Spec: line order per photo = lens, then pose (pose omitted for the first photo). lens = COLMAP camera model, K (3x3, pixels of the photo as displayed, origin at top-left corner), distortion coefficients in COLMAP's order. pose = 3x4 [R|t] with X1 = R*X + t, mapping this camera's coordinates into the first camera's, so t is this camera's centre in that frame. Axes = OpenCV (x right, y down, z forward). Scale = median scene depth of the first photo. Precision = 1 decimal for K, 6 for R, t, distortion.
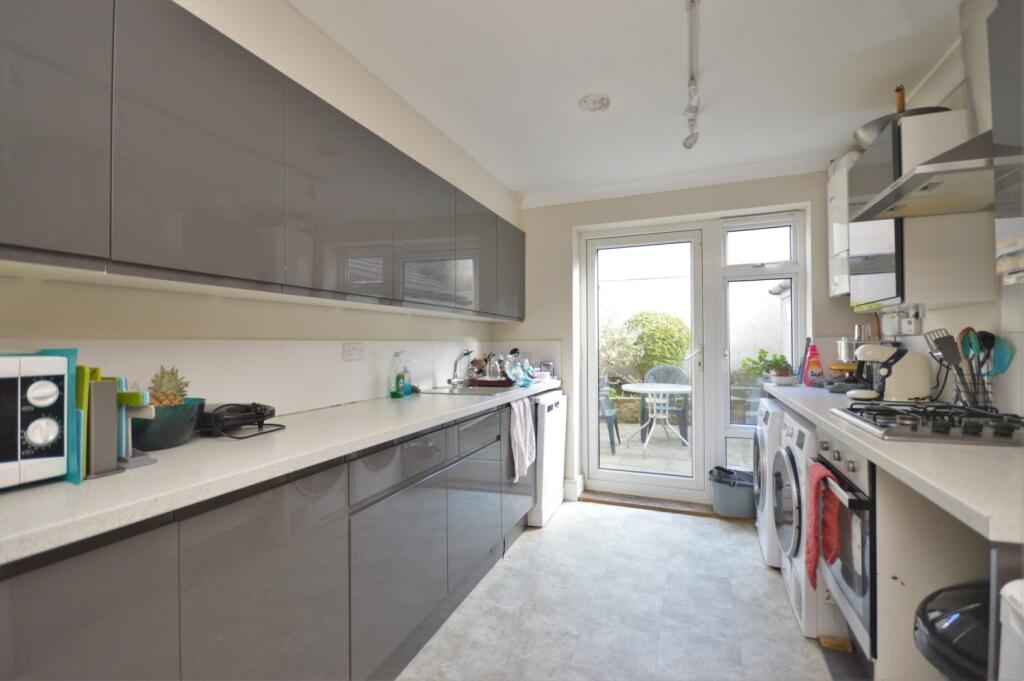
lens RADIAL K [[475.9, 0, 513.8], [0, 475.9, 341.9], [0, 0, 1]] dist [-0.002043, -0.002124]
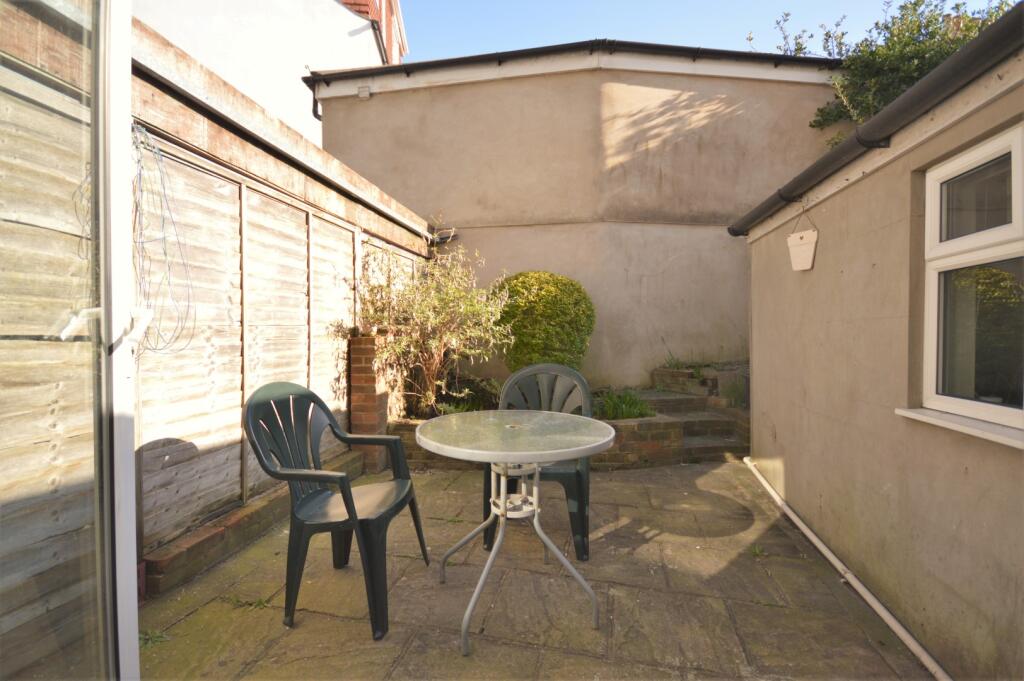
lens RADIAL K [[475.9, 0, 509.5], [0, 475.9, 340.9], [0, 0, 1]] dist [-0.002043, -0.002124]
pose [[0.982315, 0.004428, 0.187182, 0.158292], [-0.008581, 0.999735, 0.021382, 0.011888], [-0.187037, -0.022610, 0.982093, 0.437439]]
